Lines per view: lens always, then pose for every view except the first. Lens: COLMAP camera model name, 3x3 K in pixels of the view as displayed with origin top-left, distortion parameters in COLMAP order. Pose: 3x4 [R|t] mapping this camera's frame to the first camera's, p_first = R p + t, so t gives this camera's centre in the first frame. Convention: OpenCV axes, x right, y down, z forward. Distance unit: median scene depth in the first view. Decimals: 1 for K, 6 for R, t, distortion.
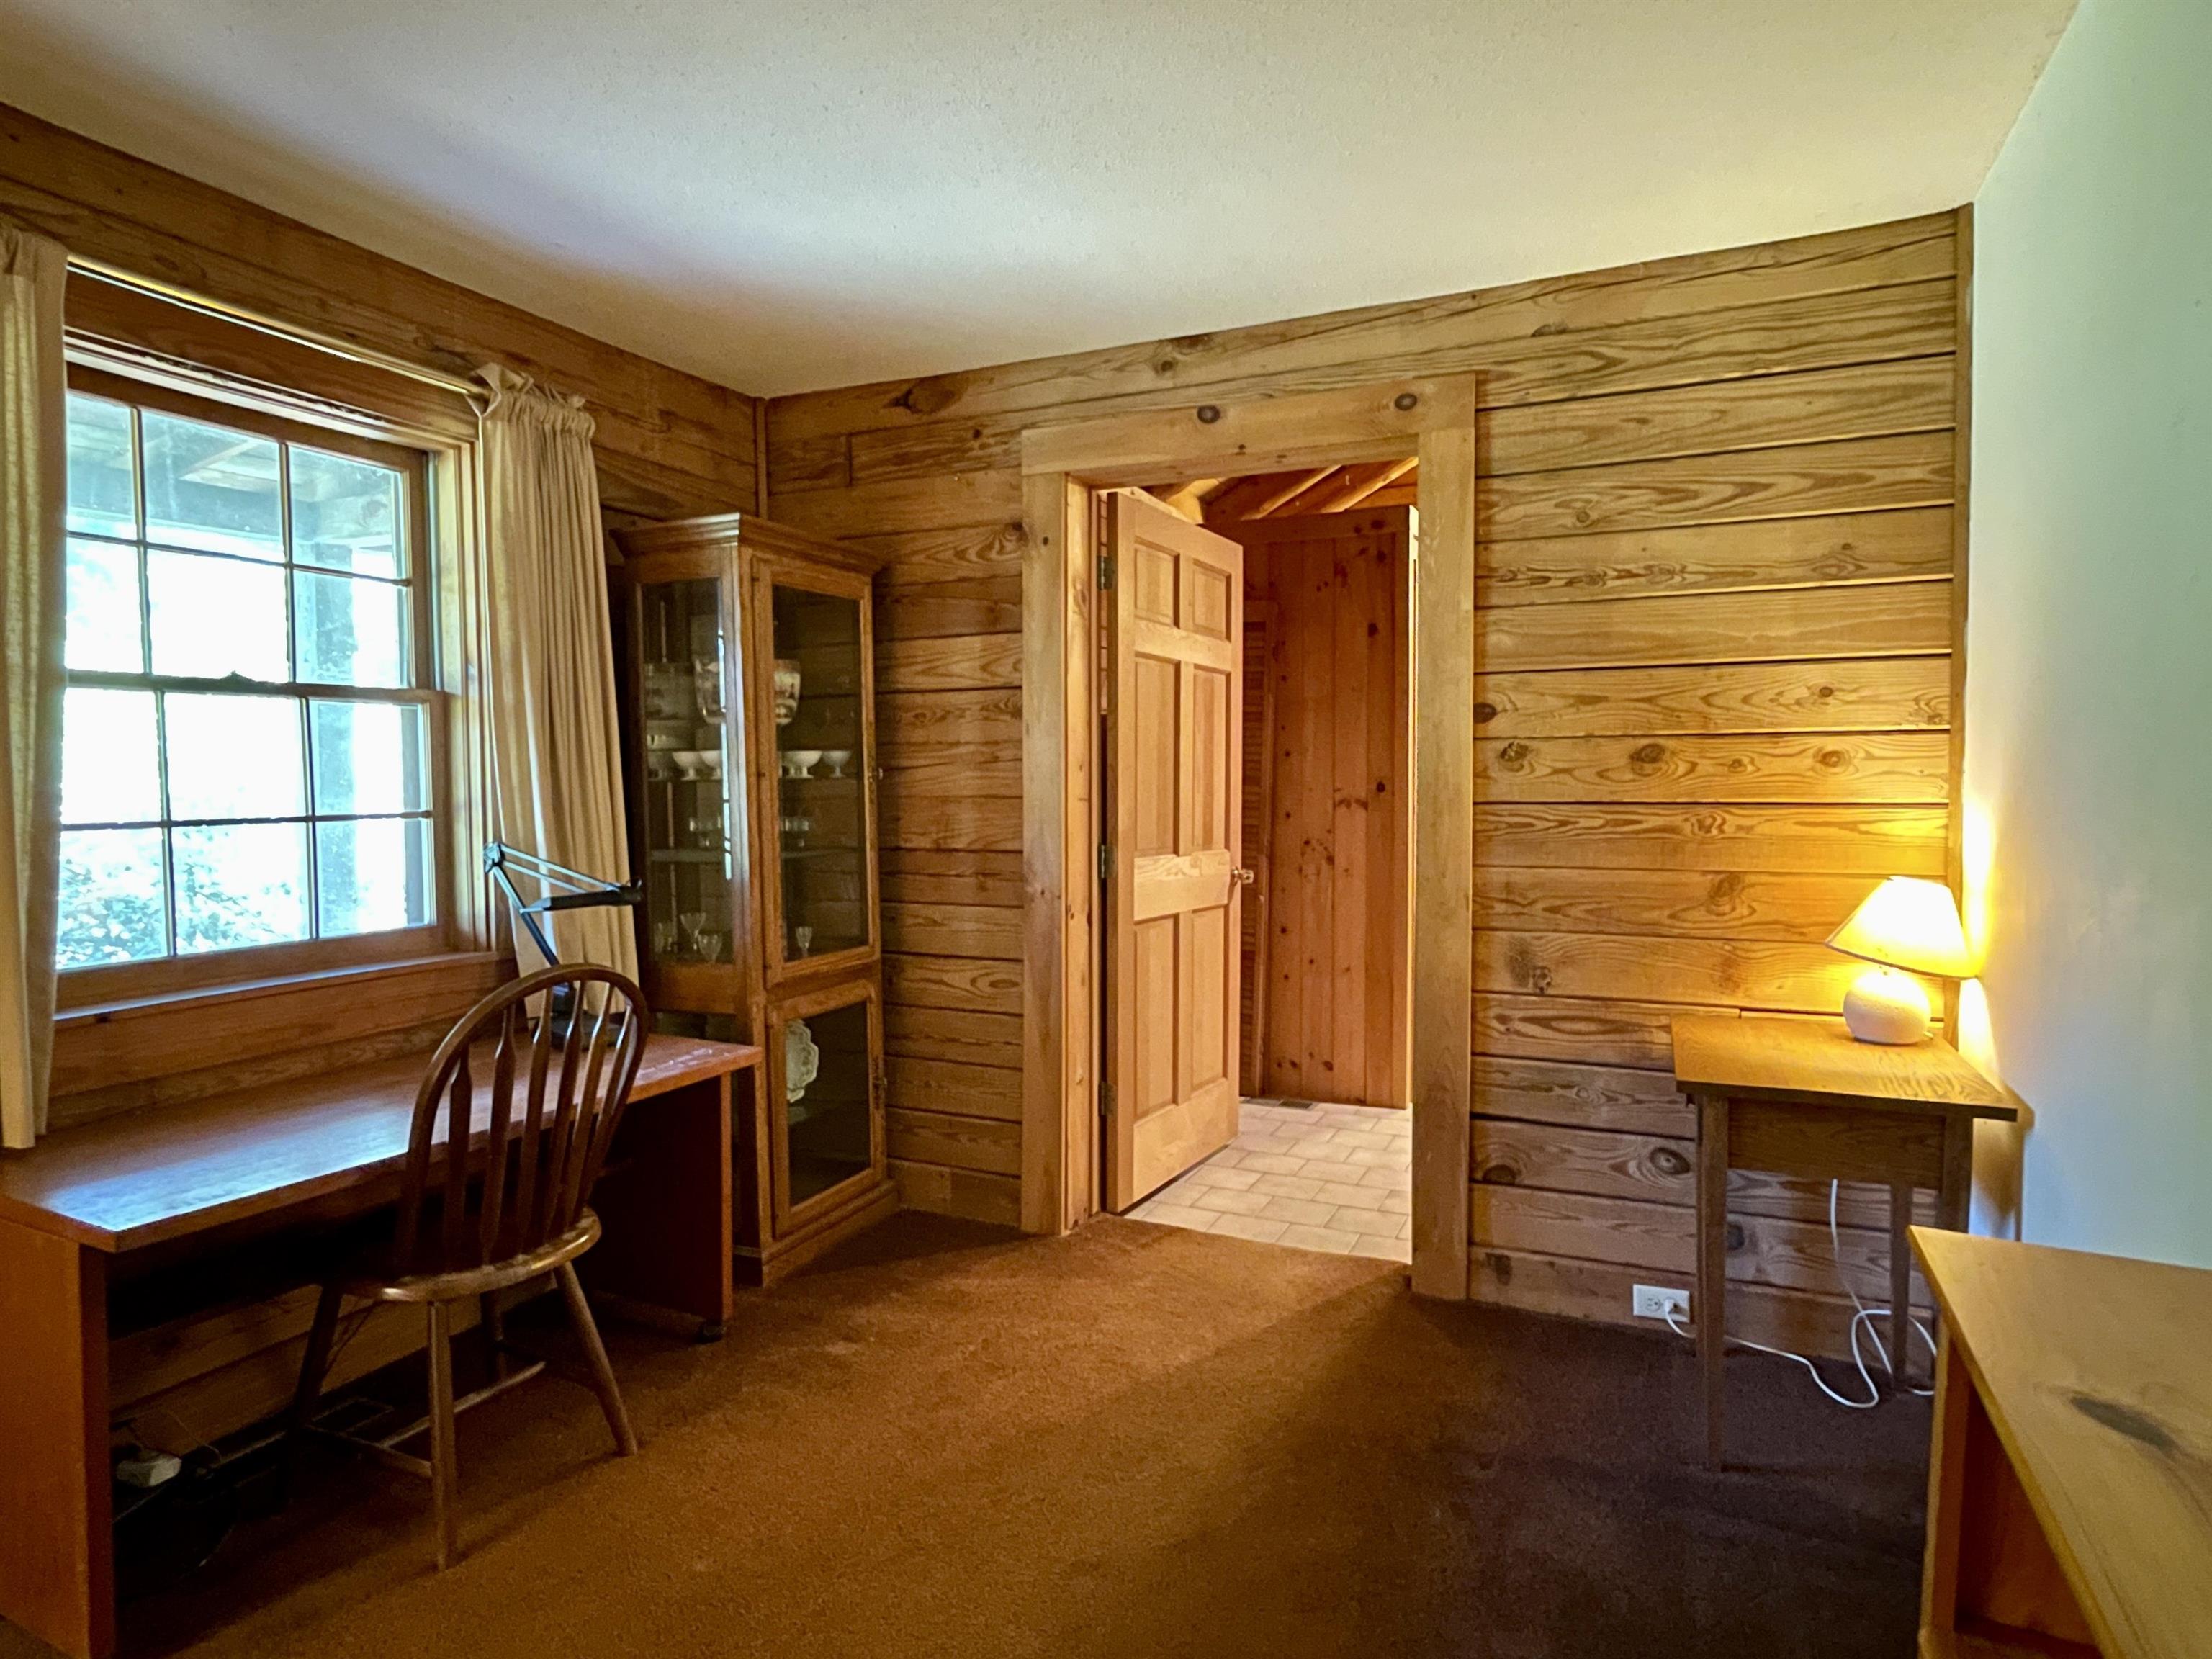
lens RADIAL K [[1249.1, 0, 1099.0], [0, 1249.1, 833.4], [0, 0, 1]] dist [-0.000059, -0.001658]
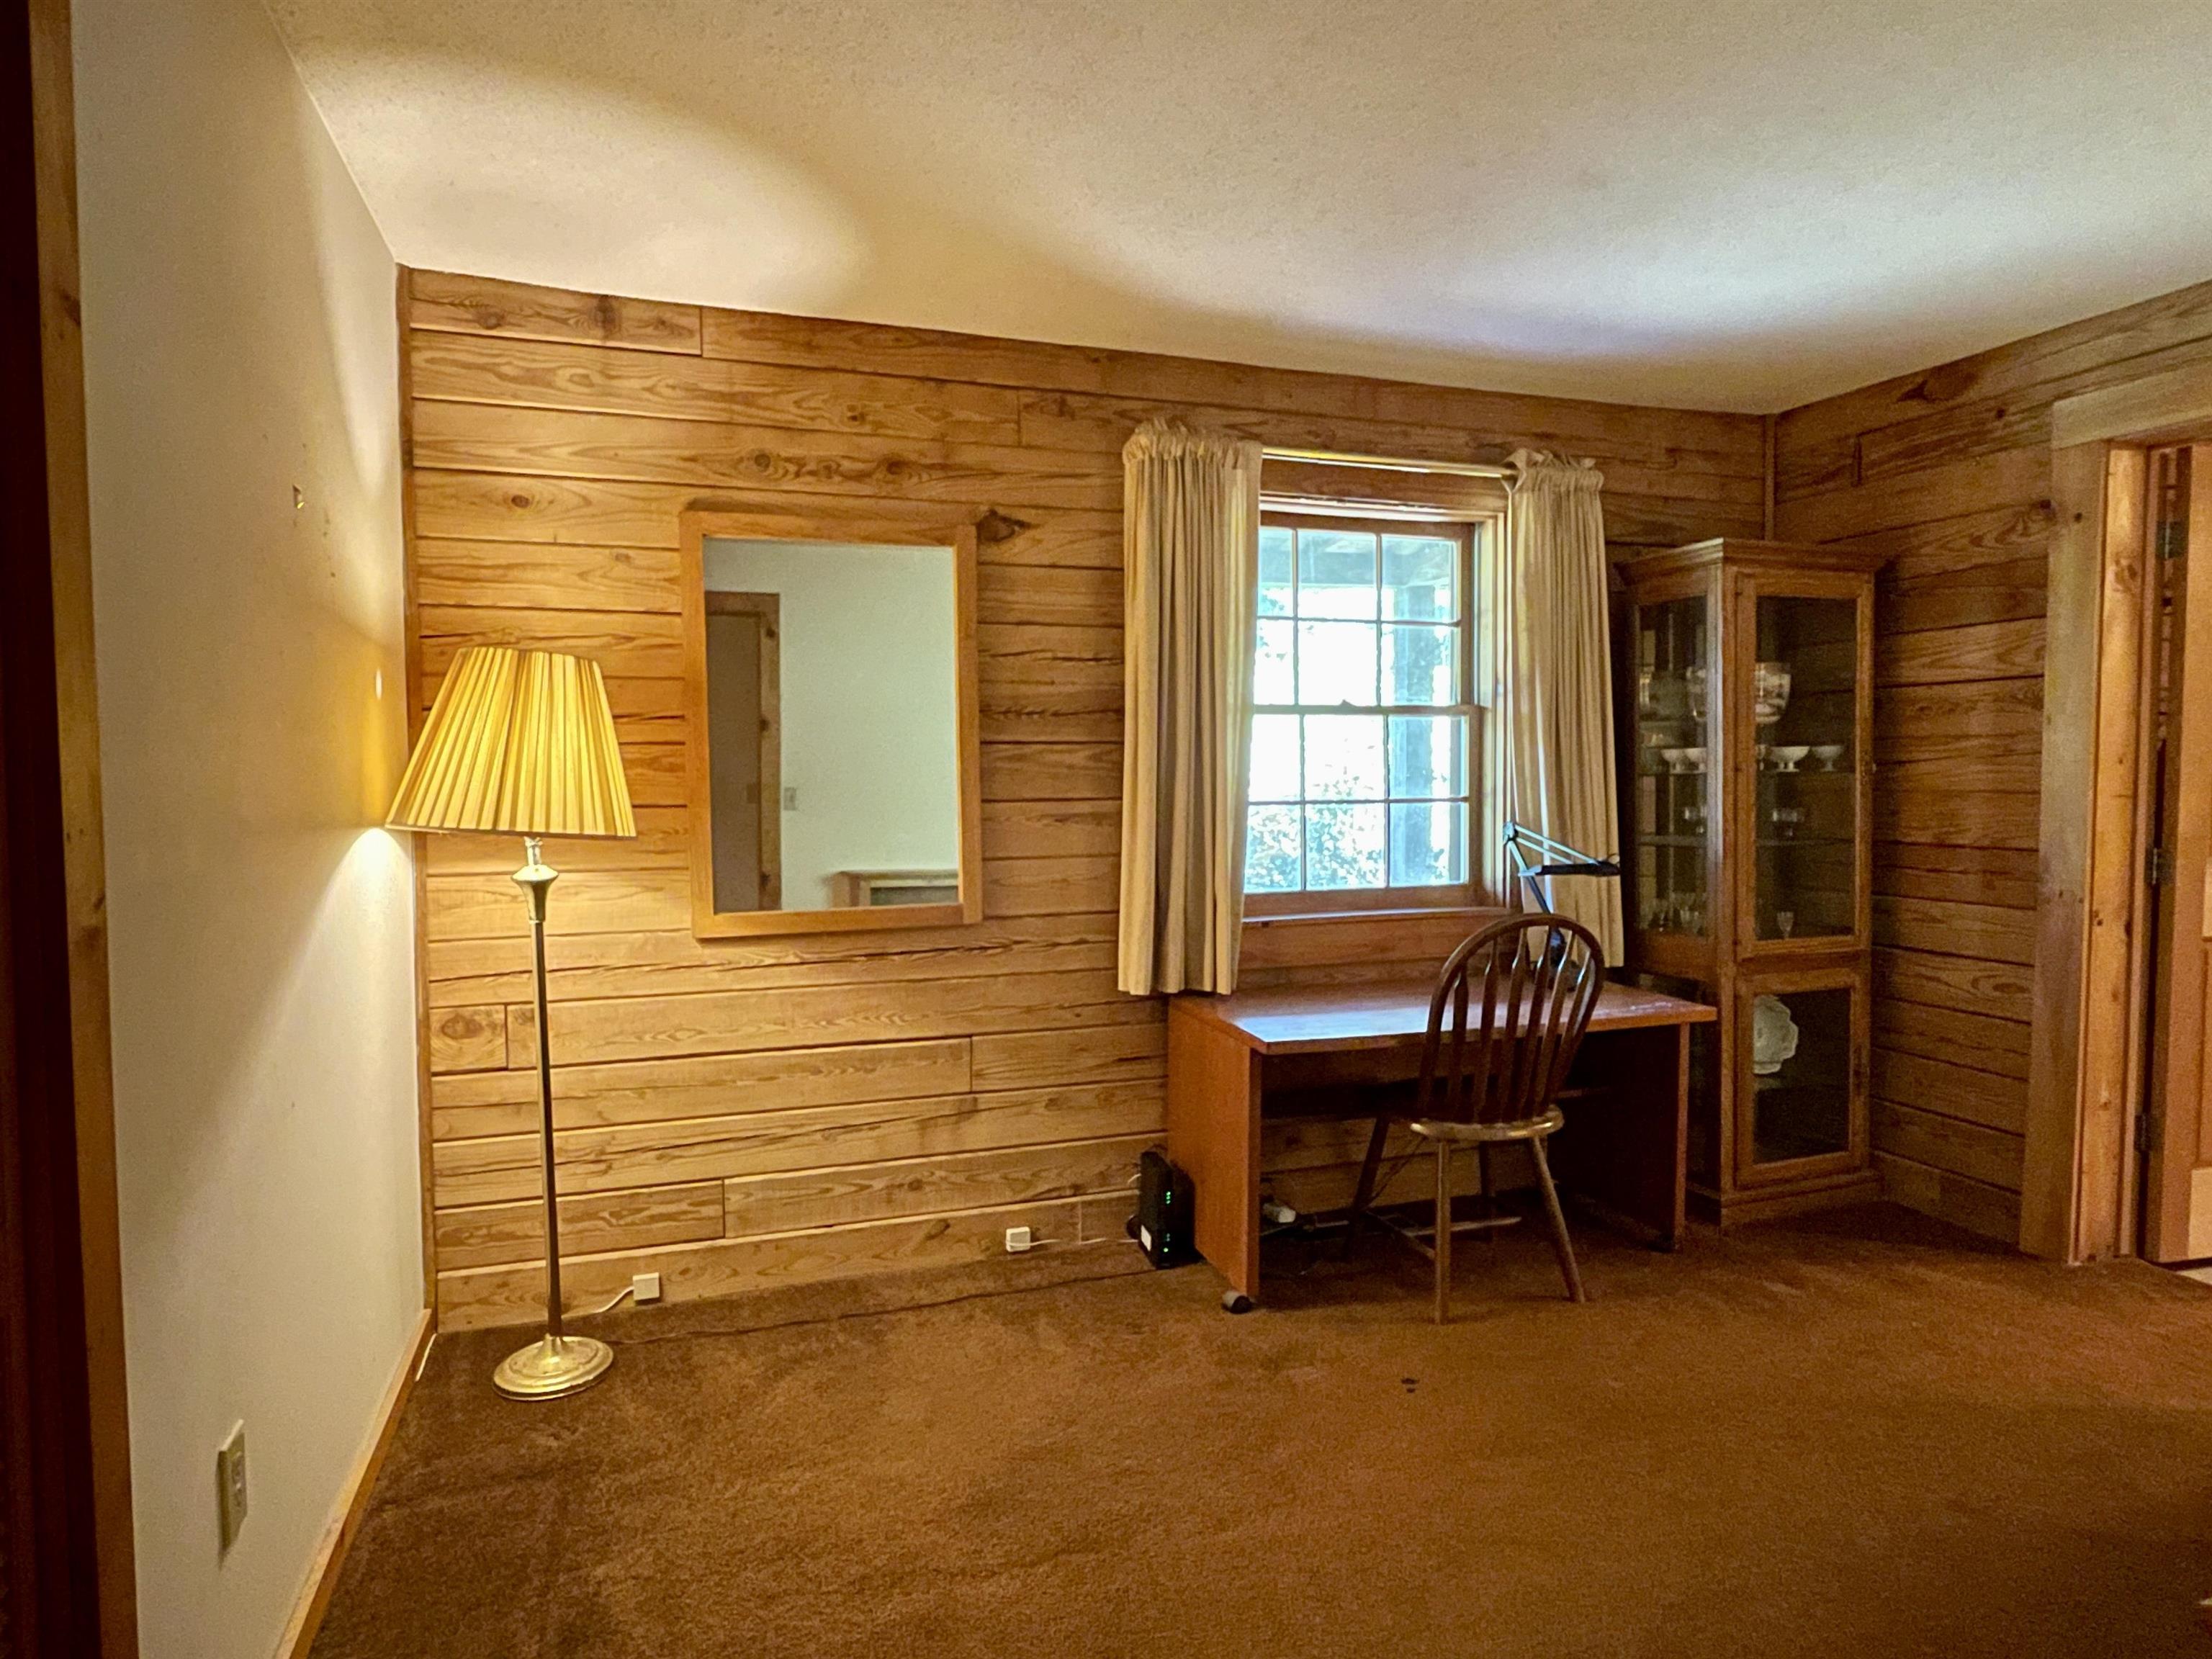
lens RADIAL K [[1285.0, 0, 1109.4], [0, 1285.0, 819.1], [0, 0, 1]] dist [0.001871, -0.001985]
pose [[0.695502, 0.027964, -0.717980, 0.170579], [-0.030658, 0.999487, 0.009230, 0.004262], [0.717870, 0.015592, 0.696003, -0.206232]]
